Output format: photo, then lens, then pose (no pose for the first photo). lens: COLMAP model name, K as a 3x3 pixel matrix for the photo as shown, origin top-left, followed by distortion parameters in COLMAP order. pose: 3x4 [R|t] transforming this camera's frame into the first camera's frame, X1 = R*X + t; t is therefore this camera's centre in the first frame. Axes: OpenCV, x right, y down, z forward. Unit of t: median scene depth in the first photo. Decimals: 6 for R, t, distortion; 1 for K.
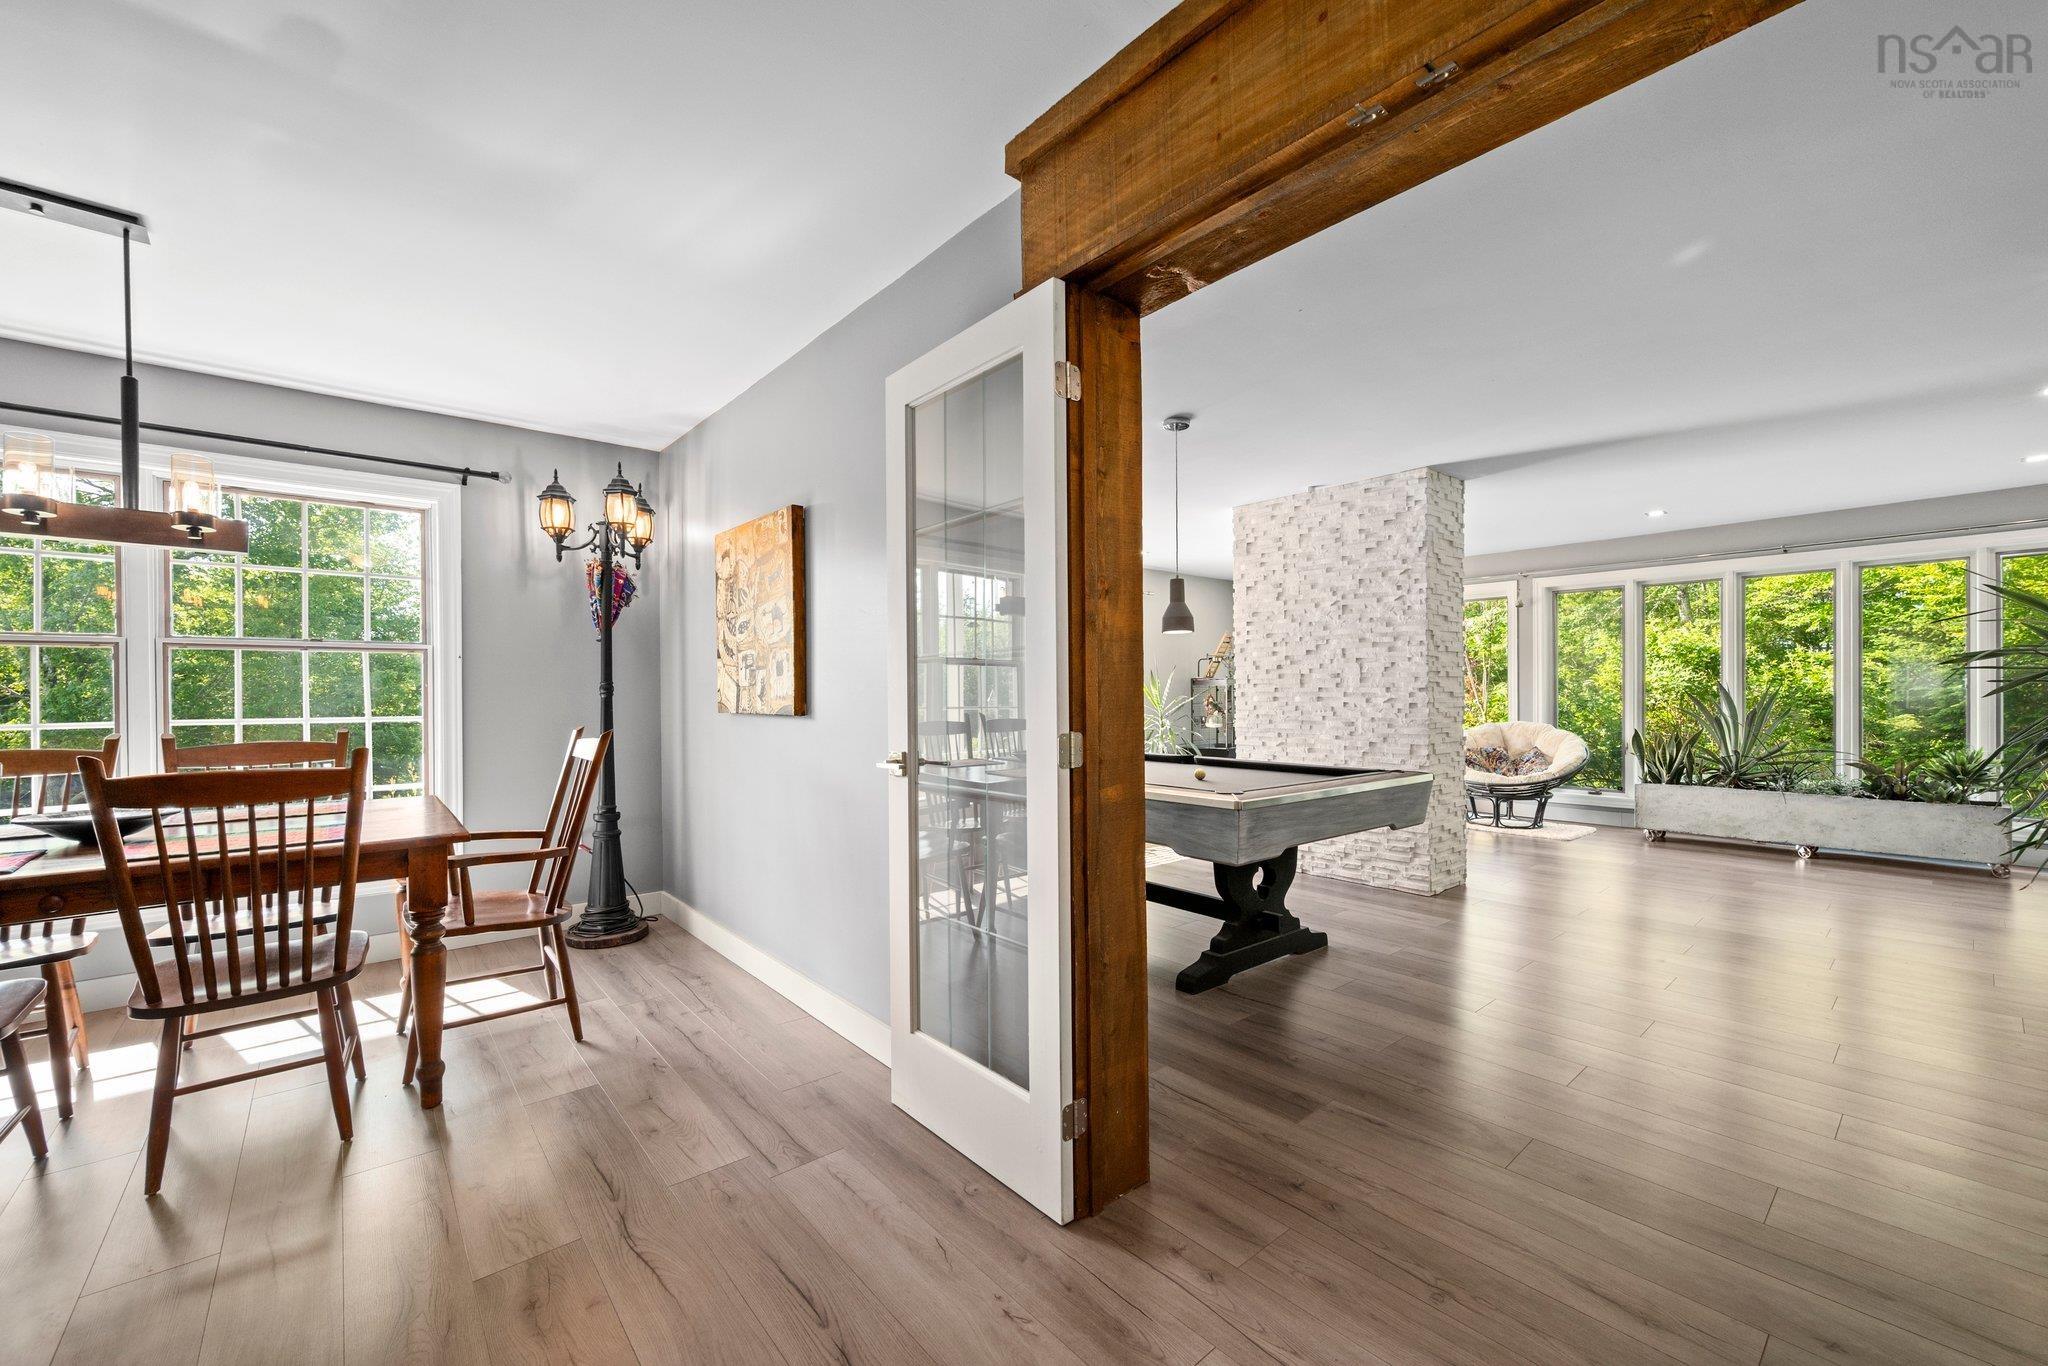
lens RADIAL K [[821.2, 0, 1028.0], [0, 821.2, 693.8], [0, 0, 1]] dist [-0.001005, 0.001507]
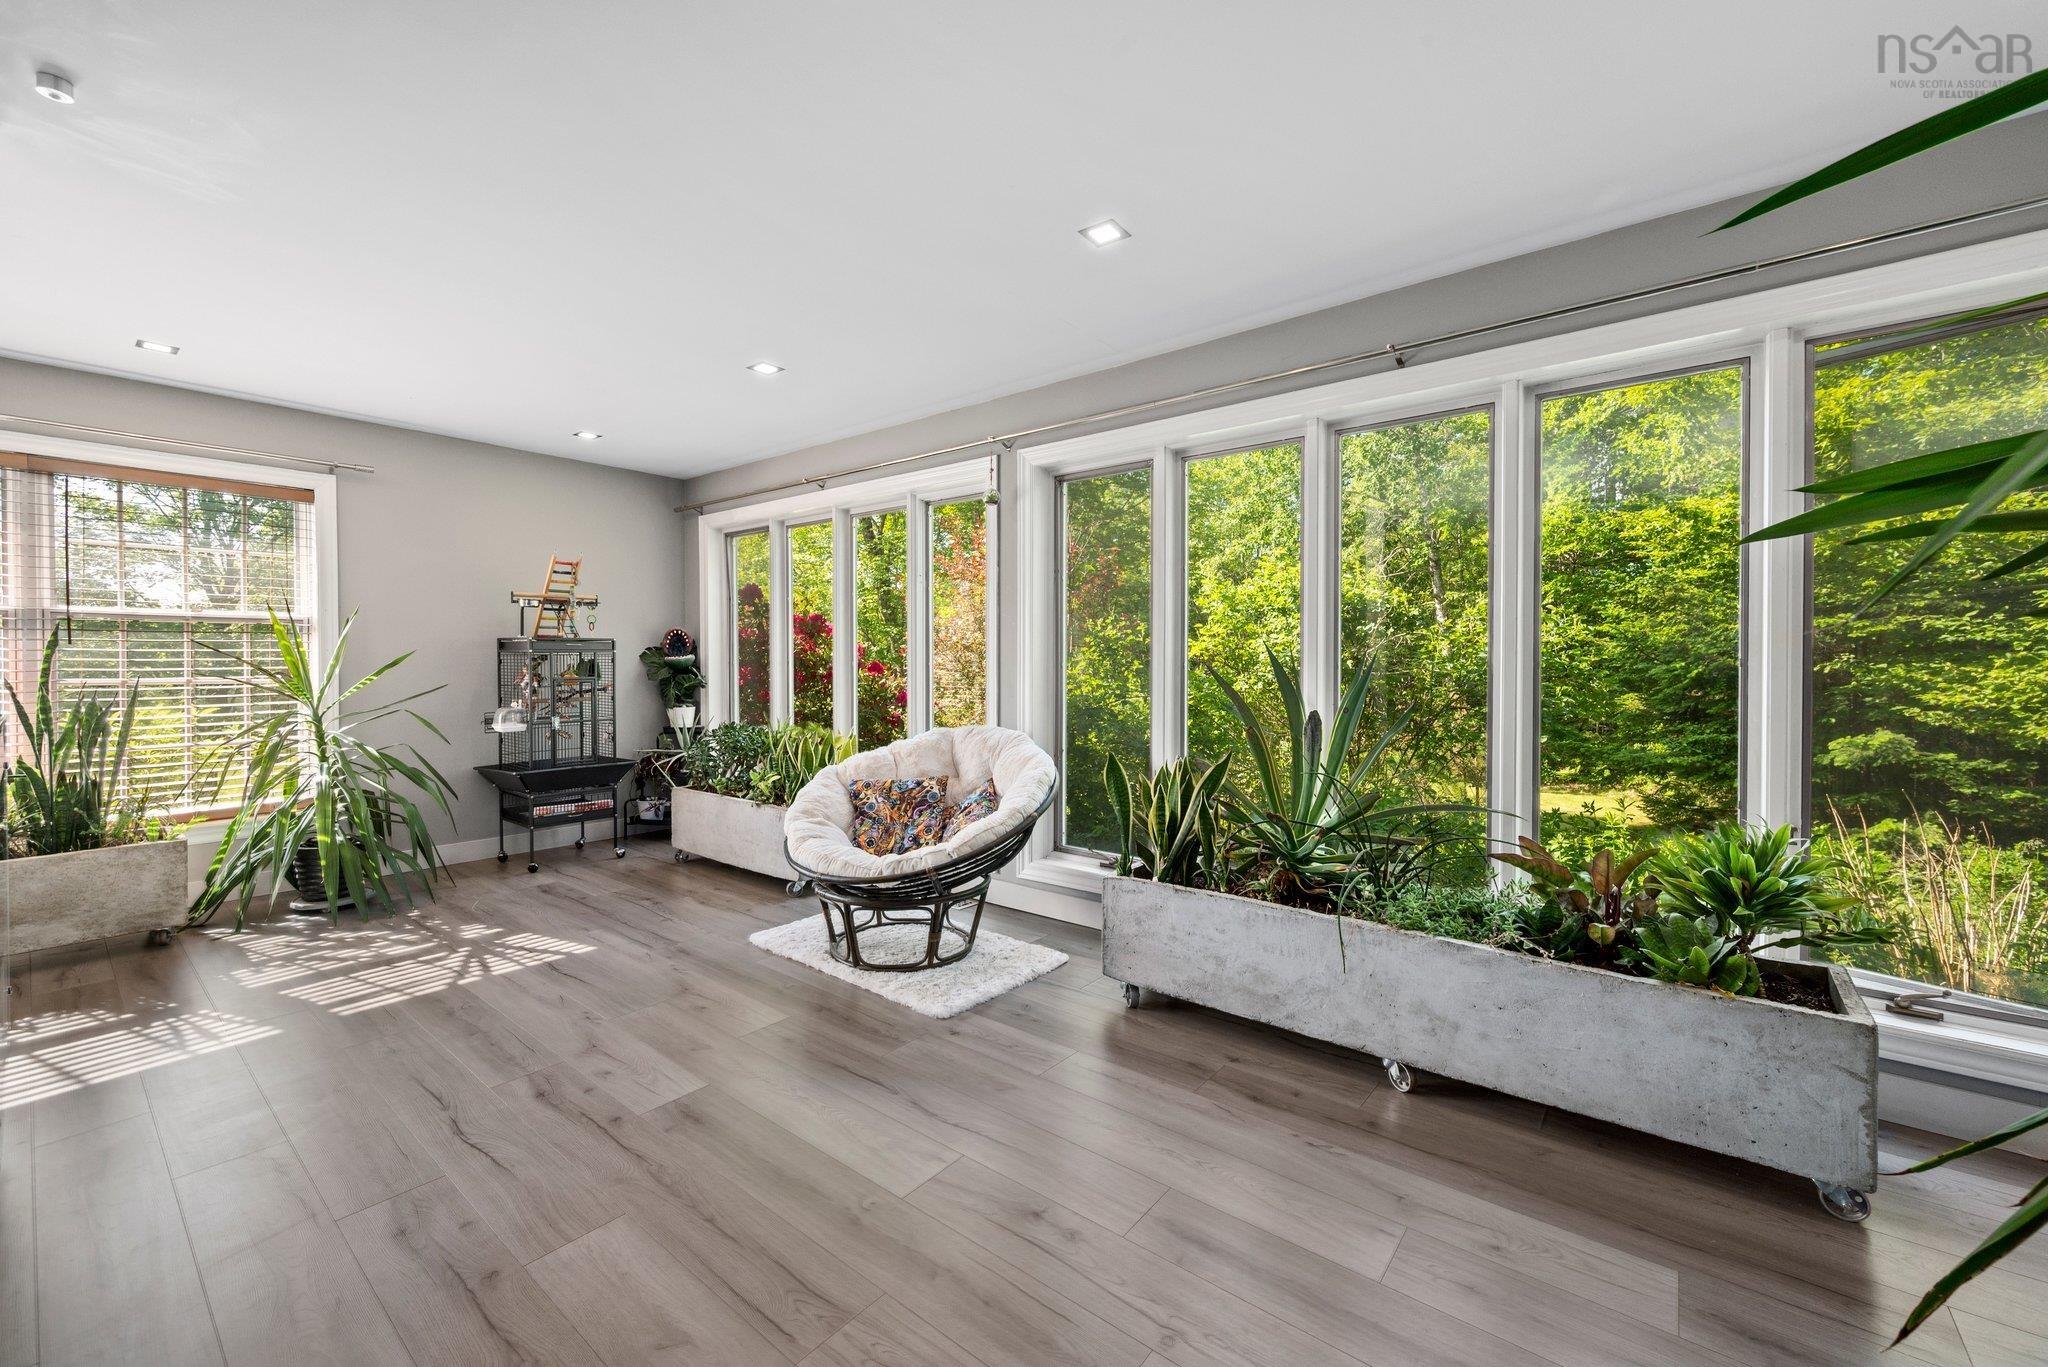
lens RADIAL K [[821.2, 0, 1025.9], [0, 821.2, 669.0], [0, 0, 1]] dist [-0.001005, 0.001507]
pose [[0.983477, 0.005804, 0.180942, 0.724612], [-0.006628, 0.999970, 0.003953, -0.005074], [-0.180913, -0.005087, 0.983486, 0.670767]]
